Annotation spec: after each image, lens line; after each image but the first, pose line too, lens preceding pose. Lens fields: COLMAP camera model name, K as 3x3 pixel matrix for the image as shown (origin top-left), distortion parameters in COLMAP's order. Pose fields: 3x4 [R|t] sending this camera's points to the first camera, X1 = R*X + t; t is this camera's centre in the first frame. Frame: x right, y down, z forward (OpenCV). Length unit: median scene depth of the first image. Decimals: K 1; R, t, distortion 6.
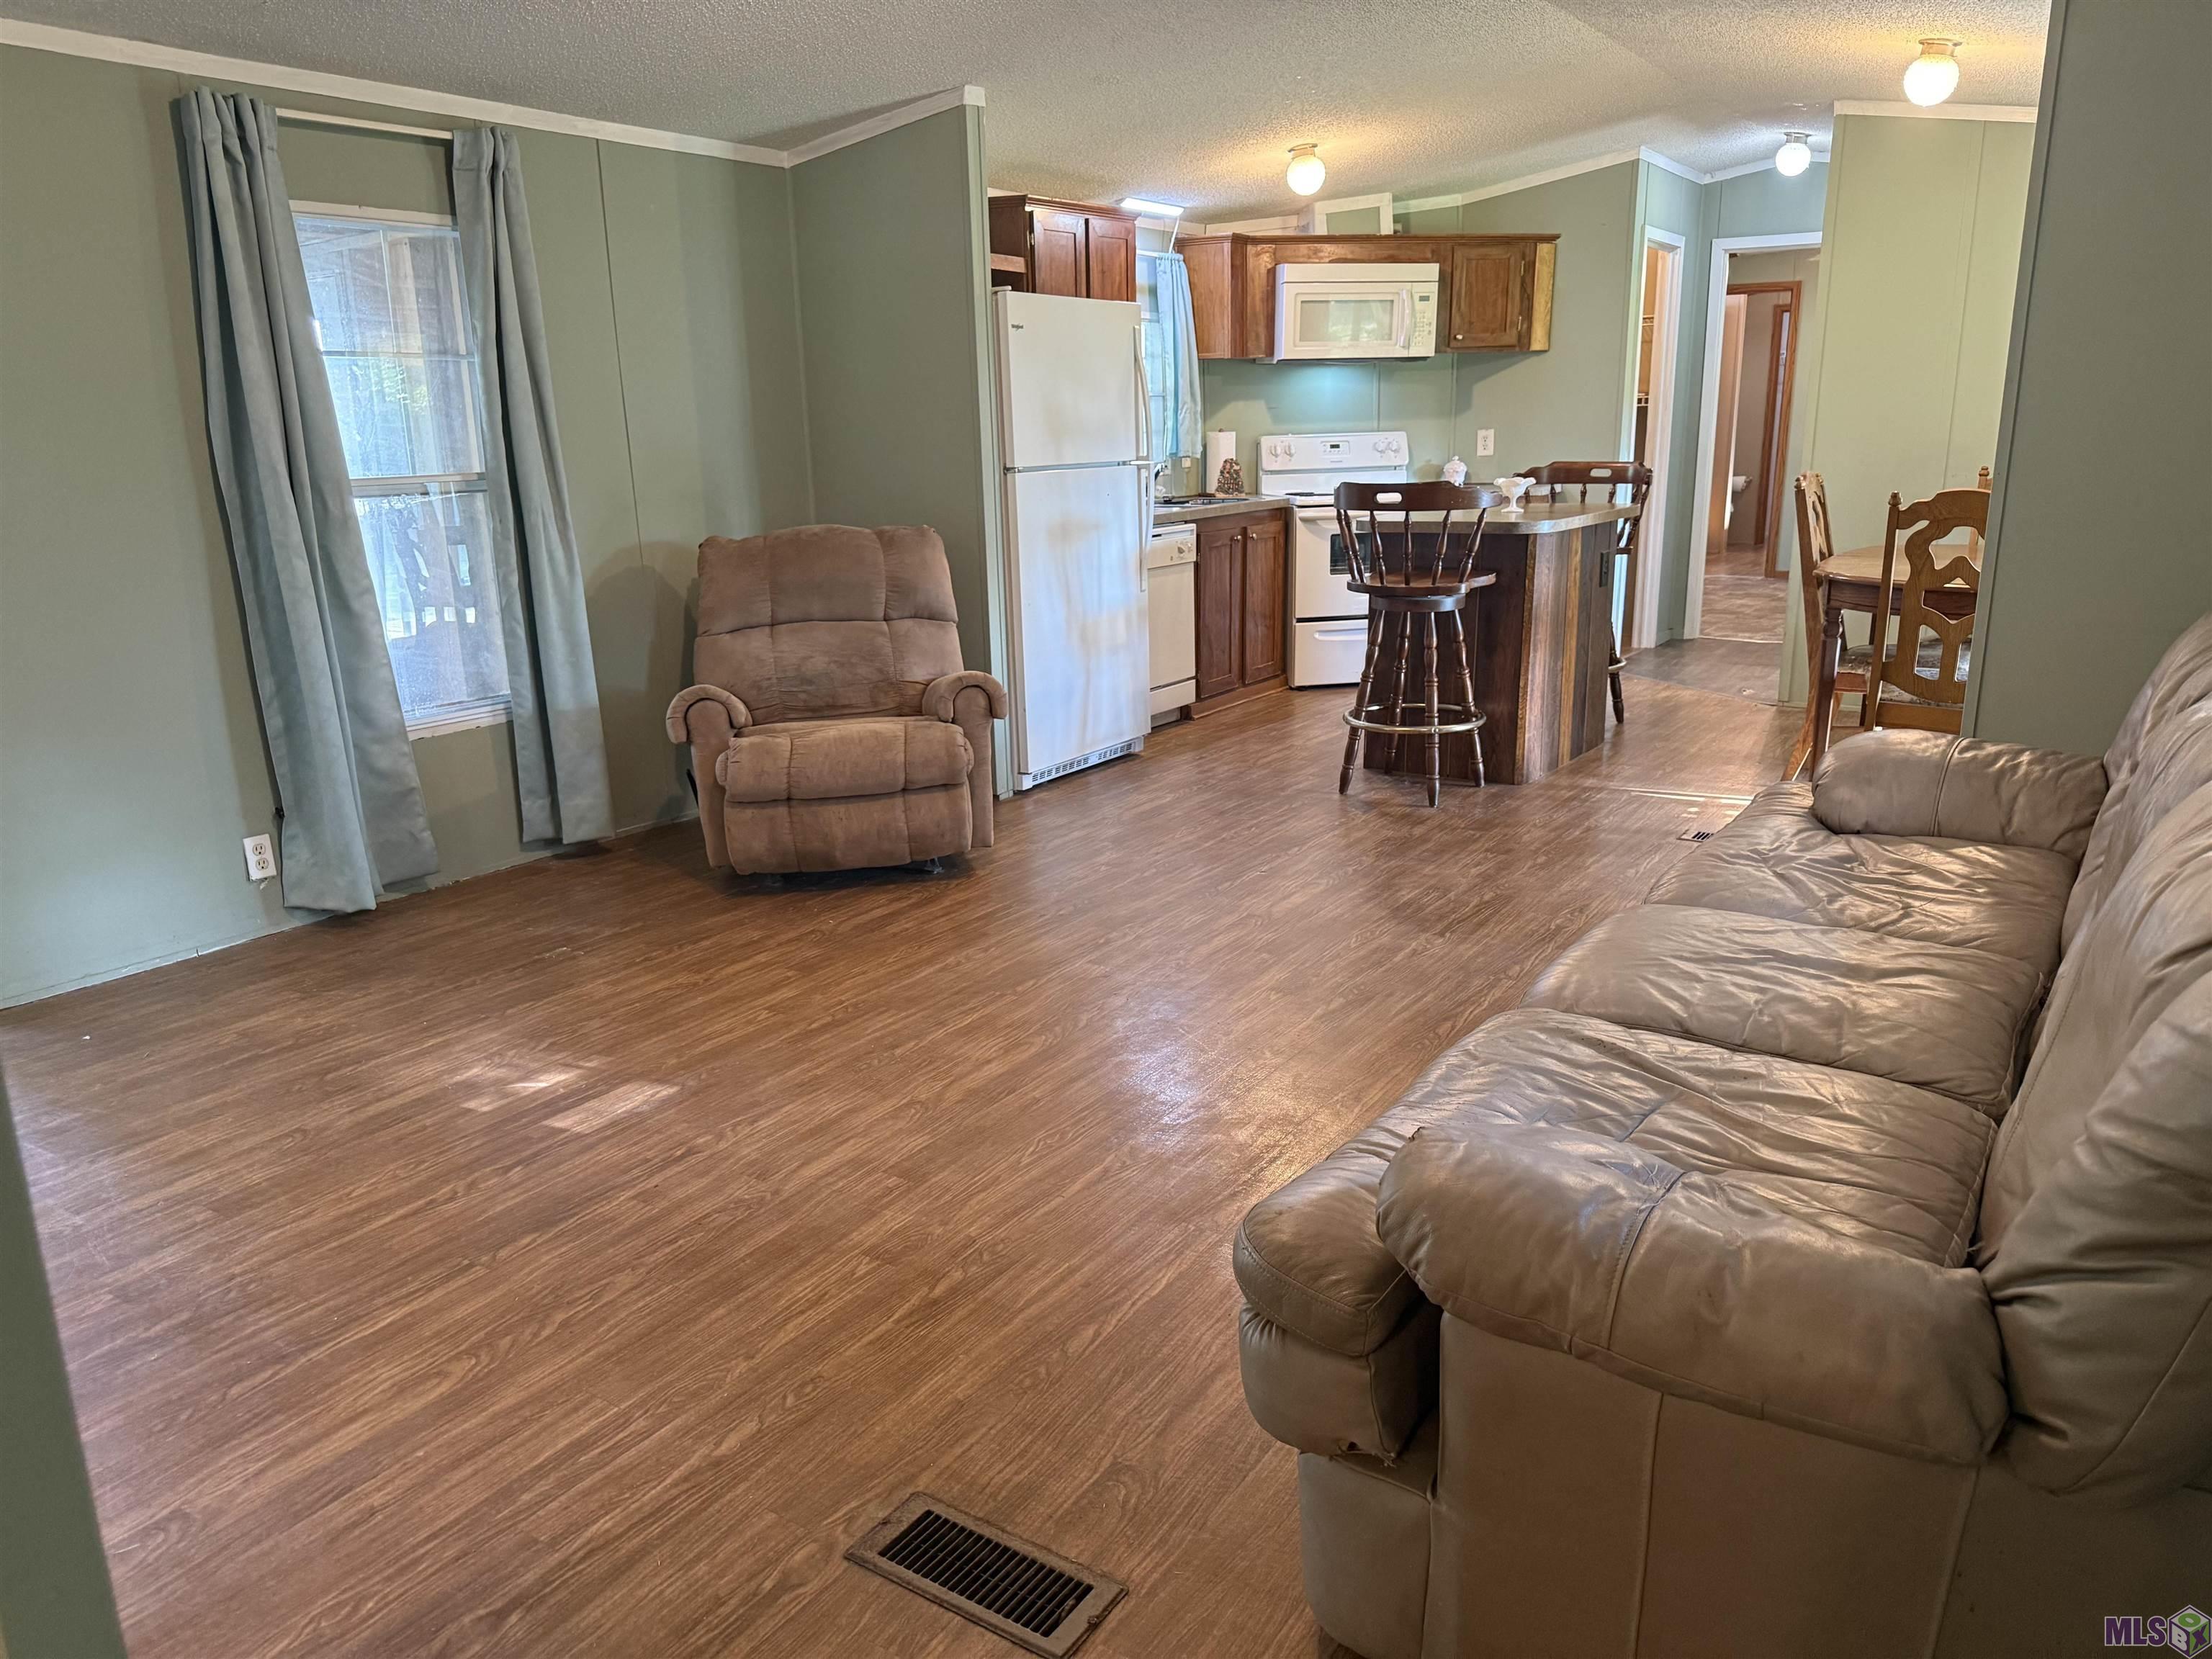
lens RADIAL K [[1550.3, 0, 1097.4], [0, 1550.3, 826.8], [0, 0, 1]] dist [0.104012, -0.133602]
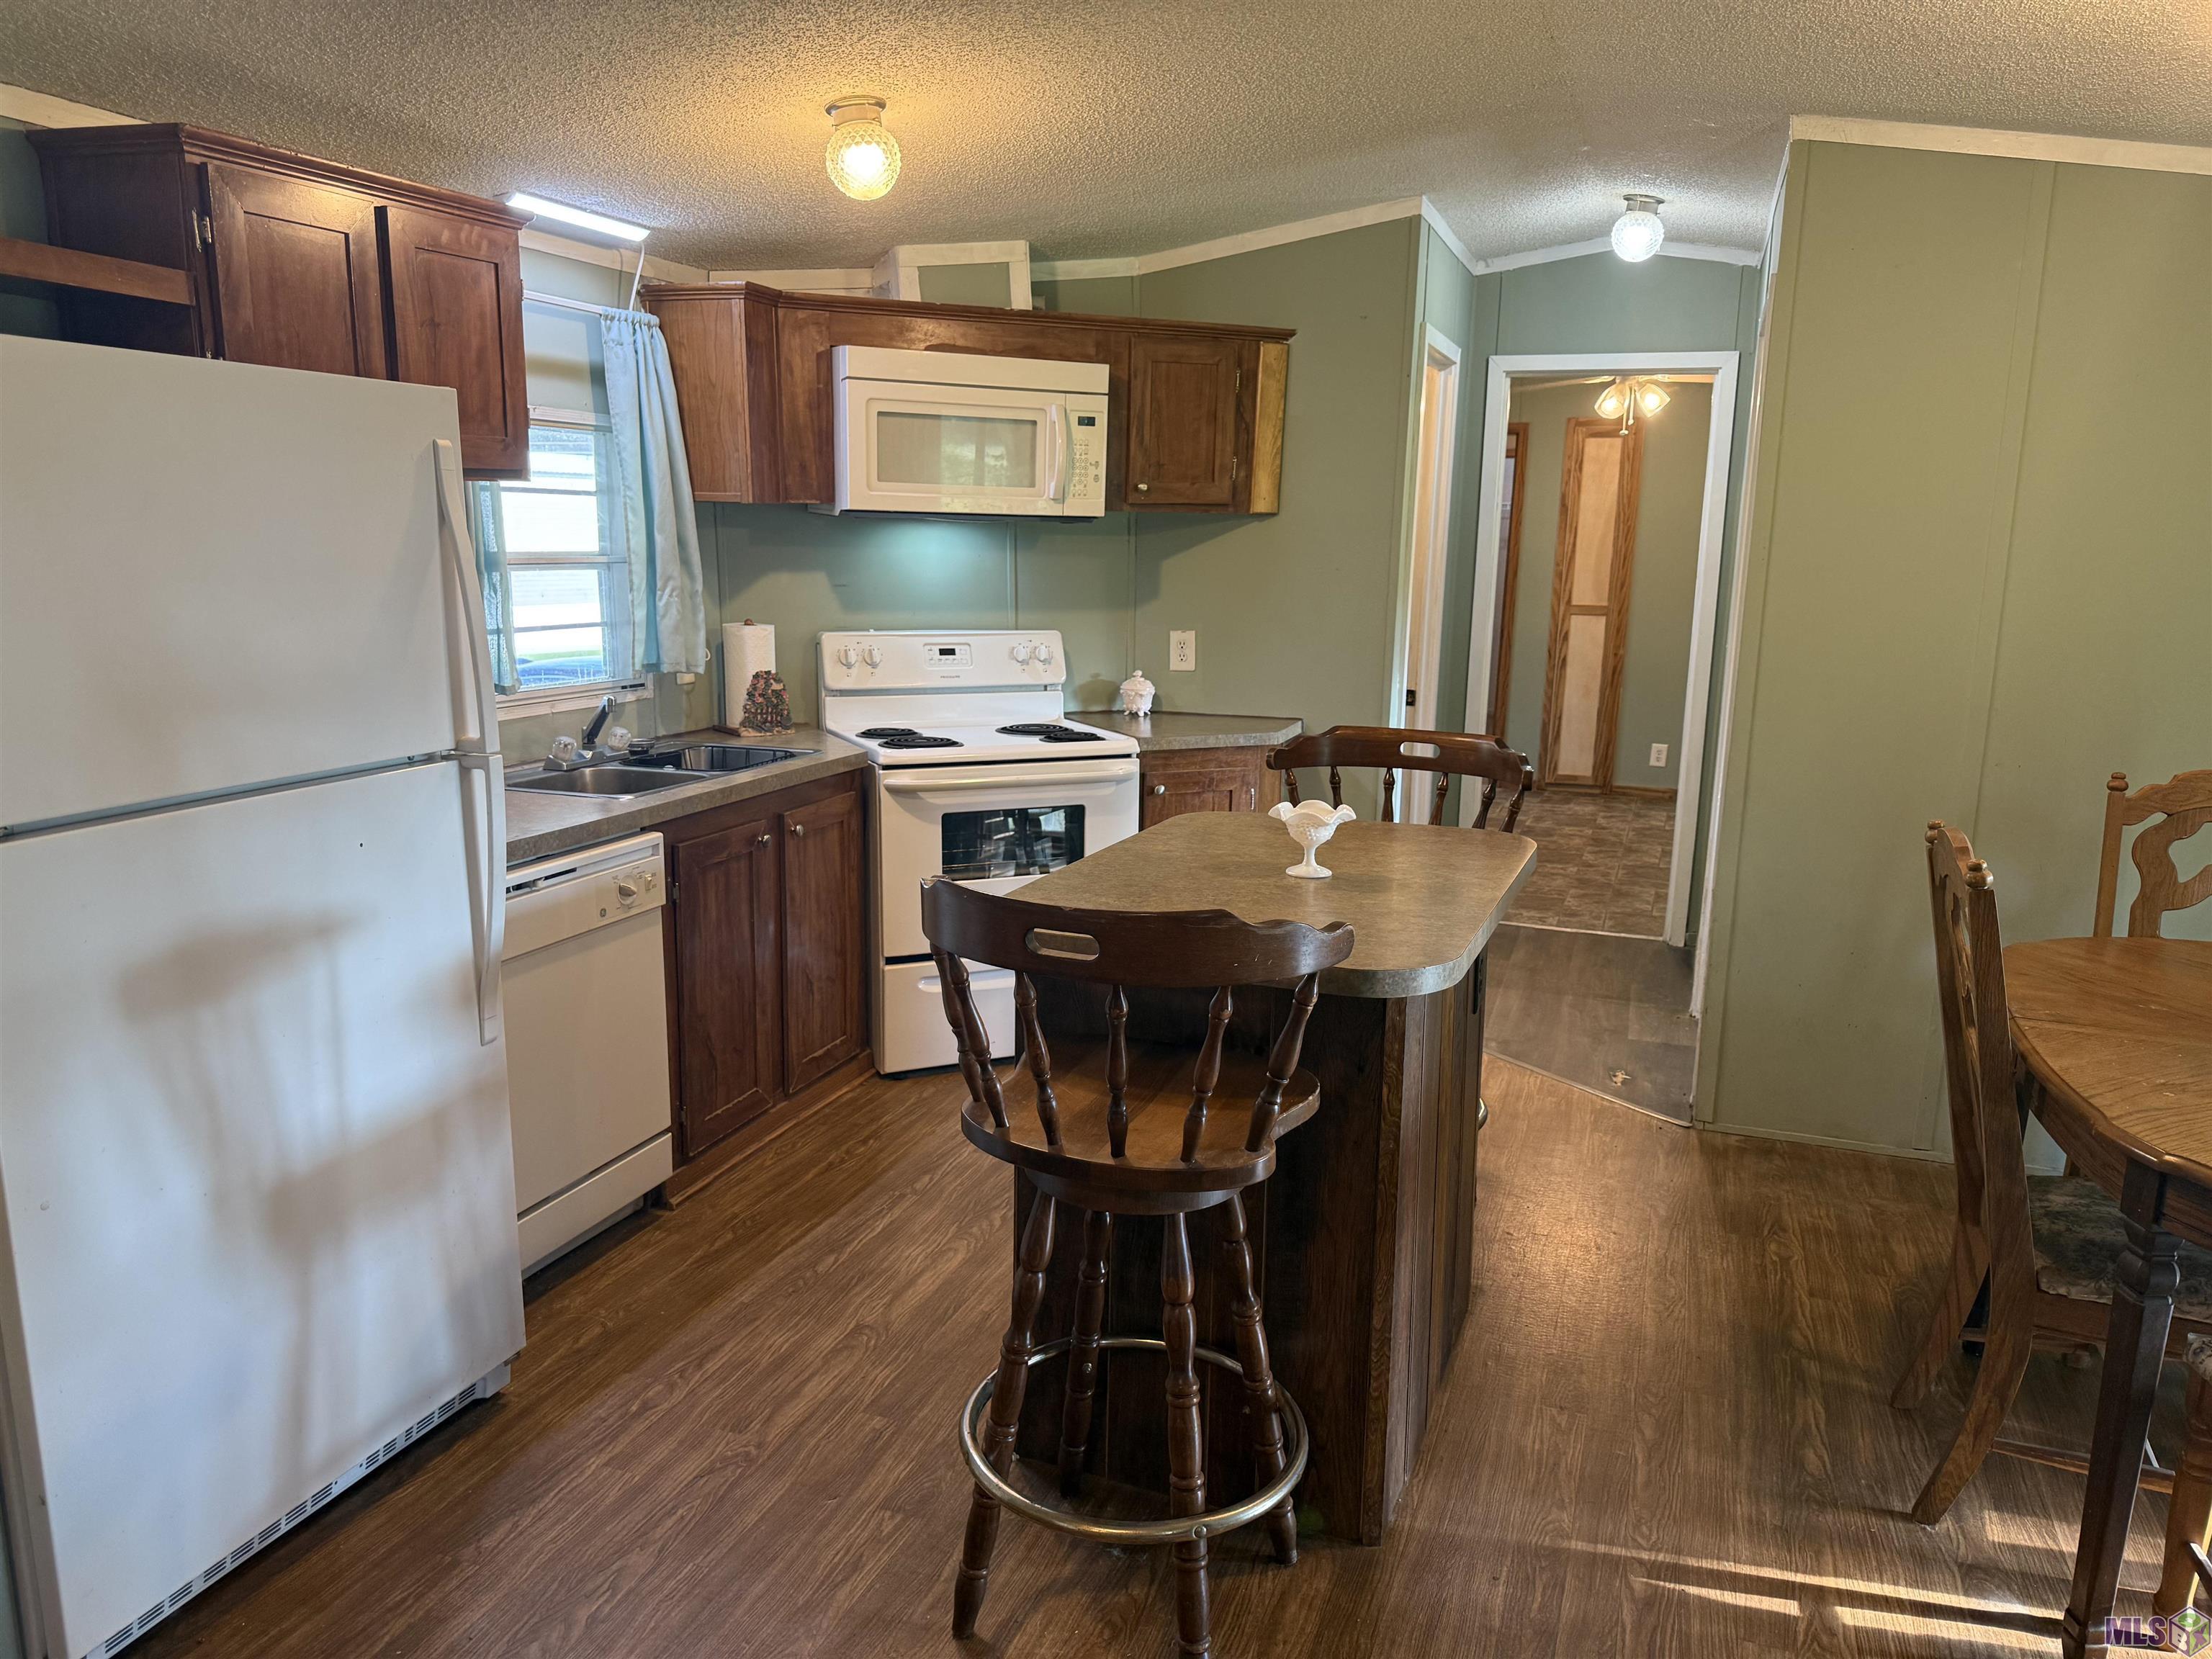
lens RADIAL K [[1550.3, 0, 1097.4], [0, 1550.3, 826.8], [0, 0, 1]] dist [0.104012, -0.133602]
pose [[0.973130, -0.009567, 0.230058, 0.076002], [0.025118, 0.997585, -0.064762, -0.146987], [-0.228883, 0.068801, 0.971020, 0.442998]]
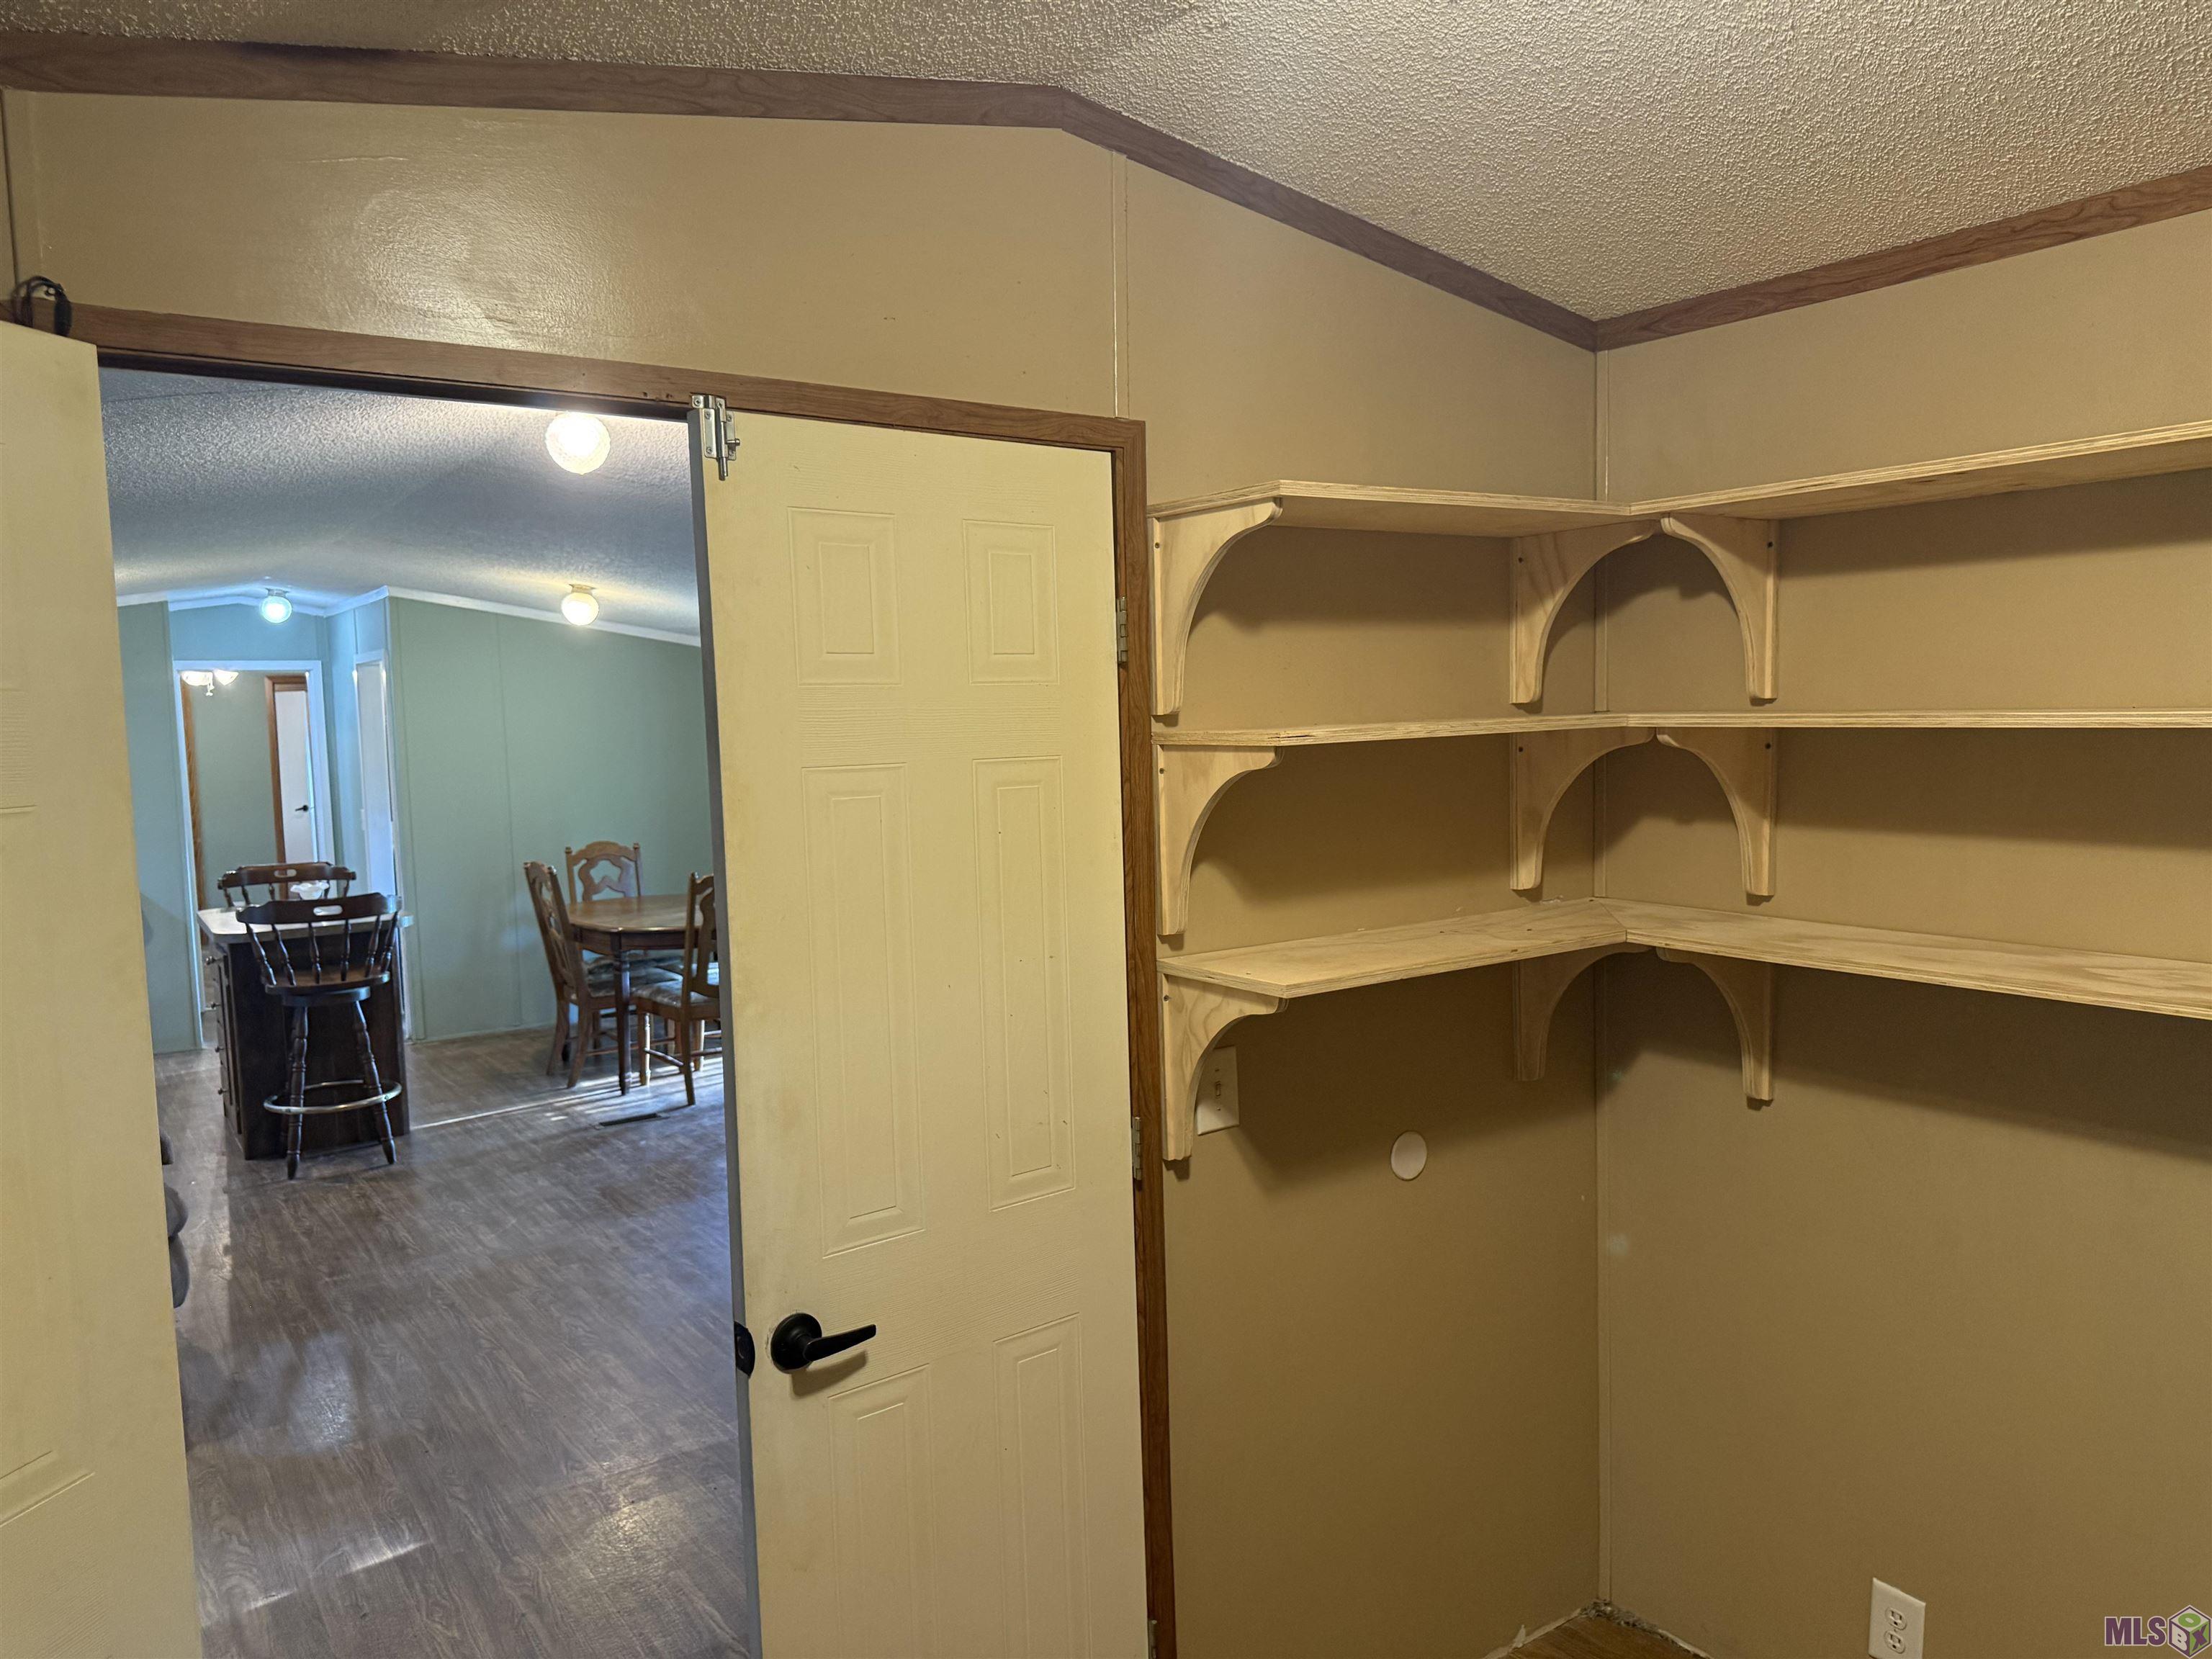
lens RADIAL K [[1550.3, 0, 1097.4], [0, 1550.3, 826.8], [0, 0, 1]] dist [0.104012, -0.133602]
pose [[0.364940, -0.062013, 0.928964, -0.475297], [0.251441, 0.967268, -0.034208, -0.059500], [-0.896435, 0.246064, 0.368587, 0.025685]]
